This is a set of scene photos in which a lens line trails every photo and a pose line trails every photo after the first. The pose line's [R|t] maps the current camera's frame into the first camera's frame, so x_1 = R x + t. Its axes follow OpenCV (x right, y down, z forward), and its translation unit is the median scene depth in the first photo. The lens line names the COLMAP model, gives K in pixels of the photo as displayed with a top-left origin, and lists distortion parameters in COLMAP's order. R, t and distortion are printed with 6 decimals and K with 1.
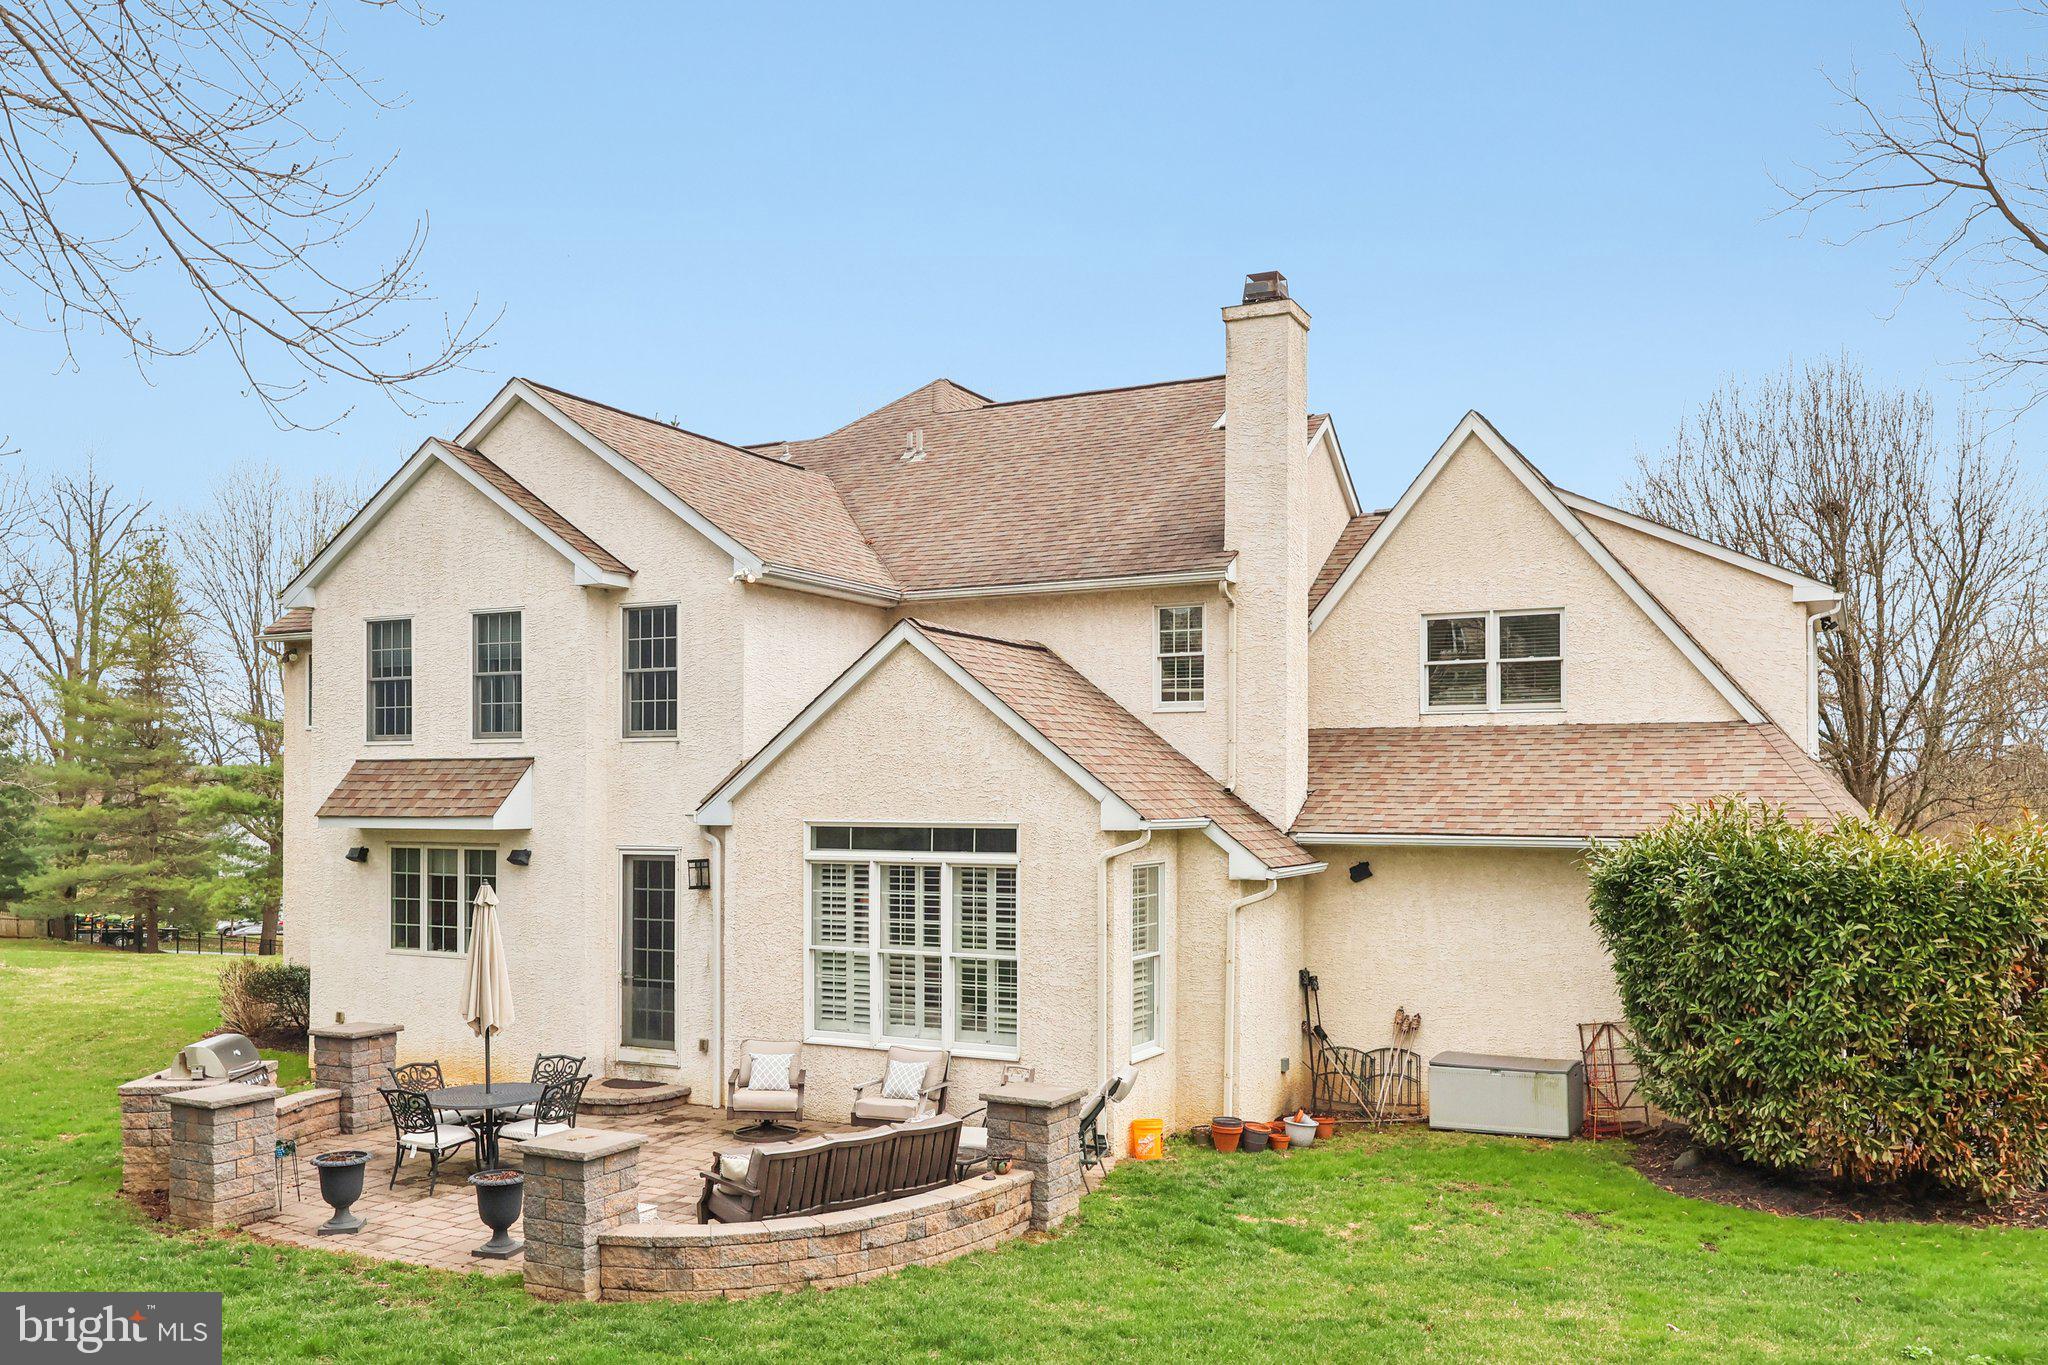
lens RADIAL K [[1661.8, 0, 1024.0], [0, 1661.8, 682.5], [0, 0, 1]] dist [0.003974, 0.002030]
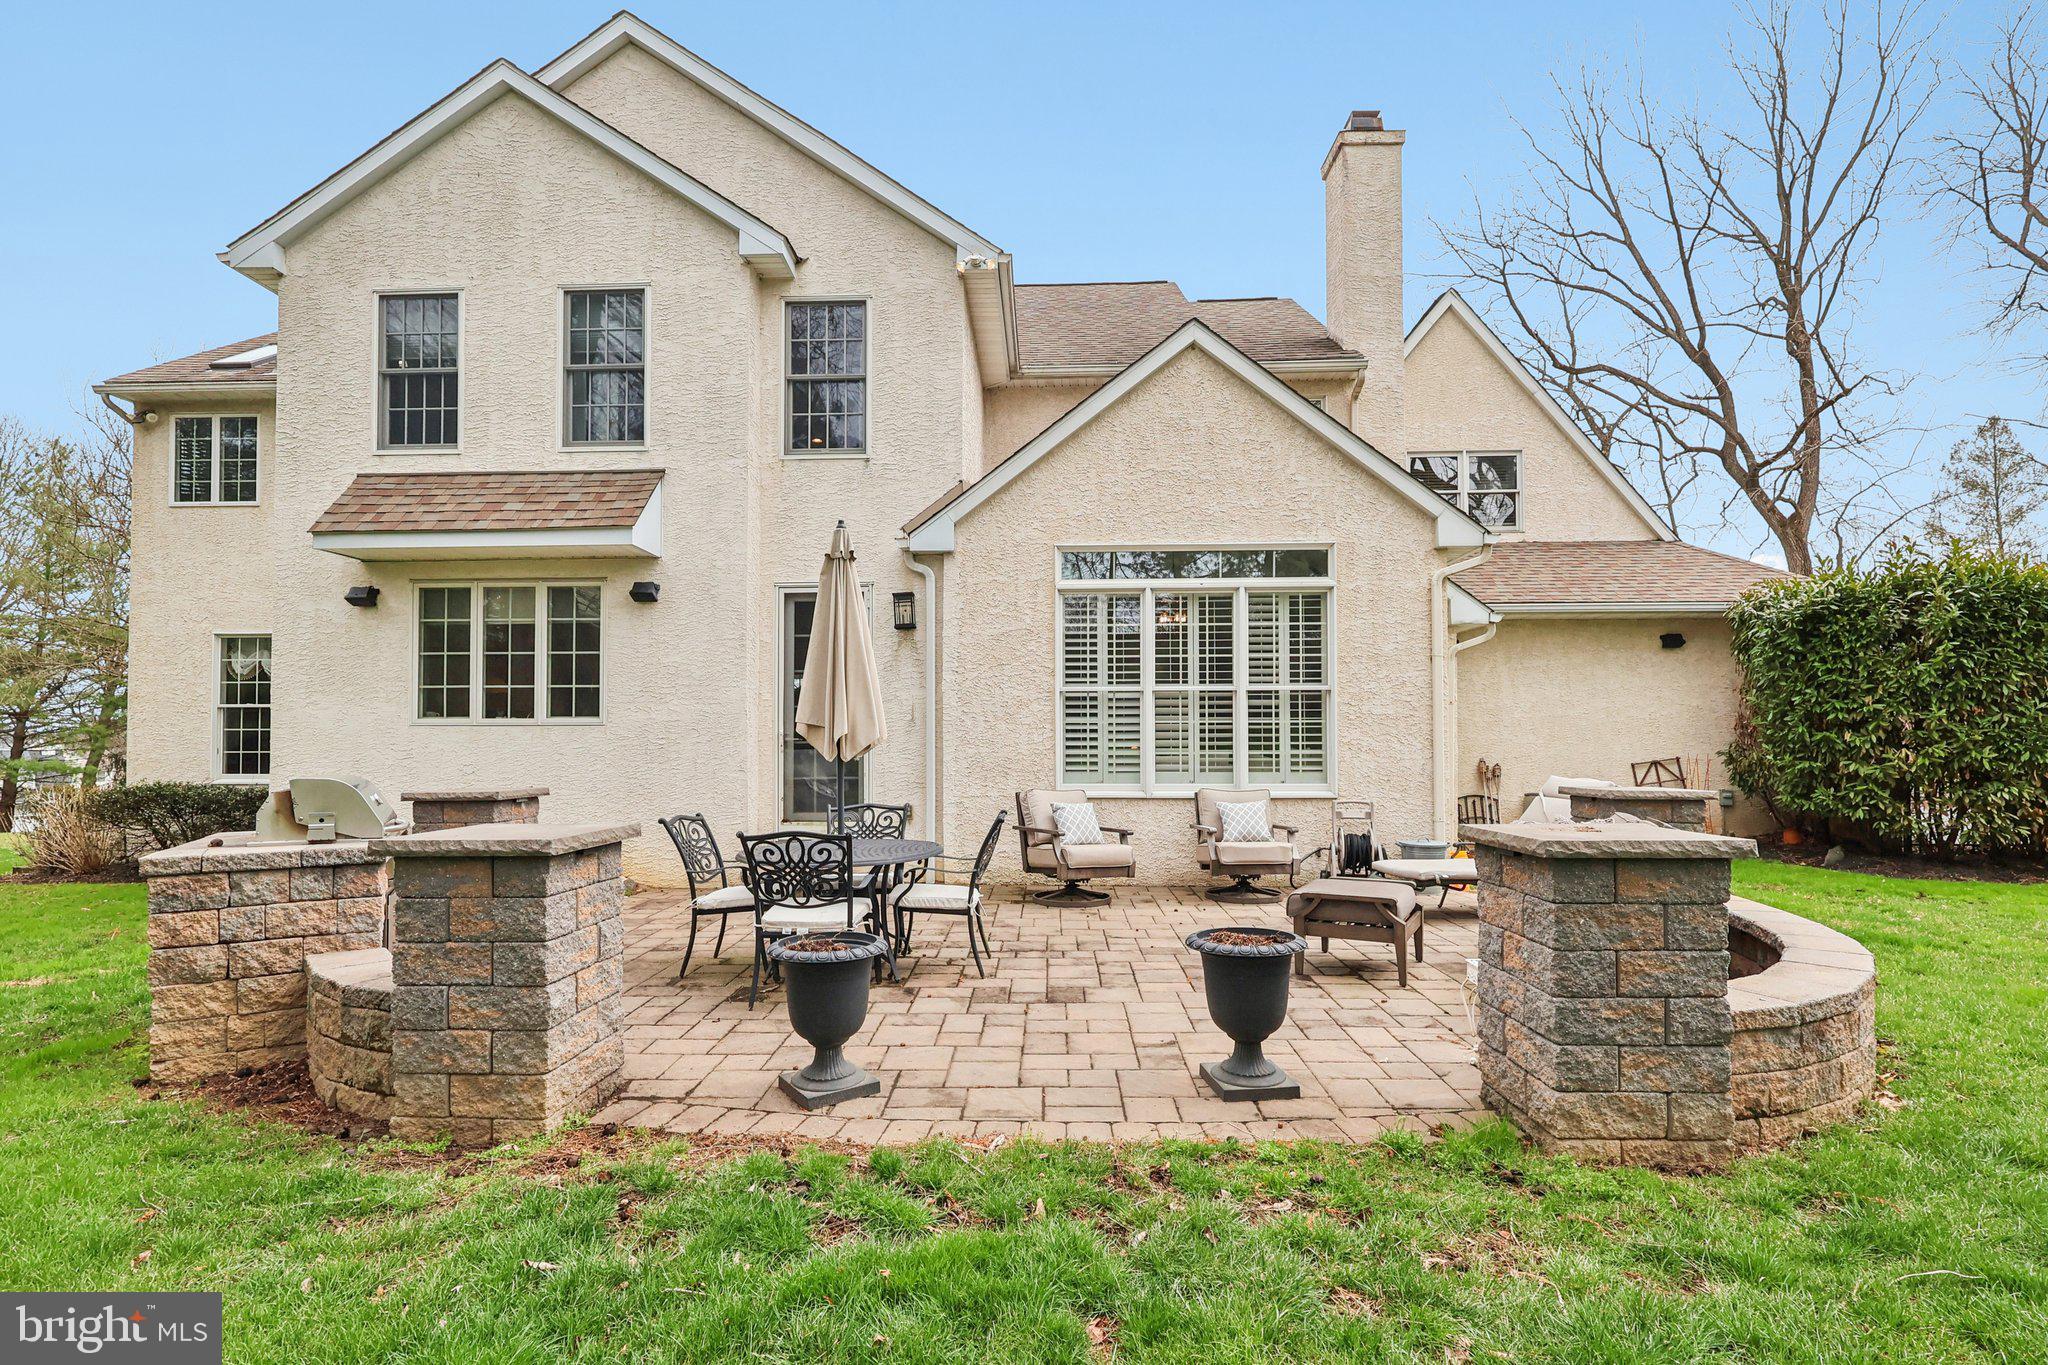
lens RADIAL K [[979.4, 0, 1024.0], [0, 979.4, 682.5], [0, 0, 1]] dist [-0.000171, 0.000222]
pose [[0.904328, 0.022149, 0.426263, -0.342006], [-0.022819, 0.999733, -0.003537, 0.147535], [-0.426227, -0.006528, 0.904592, 0.506343]]
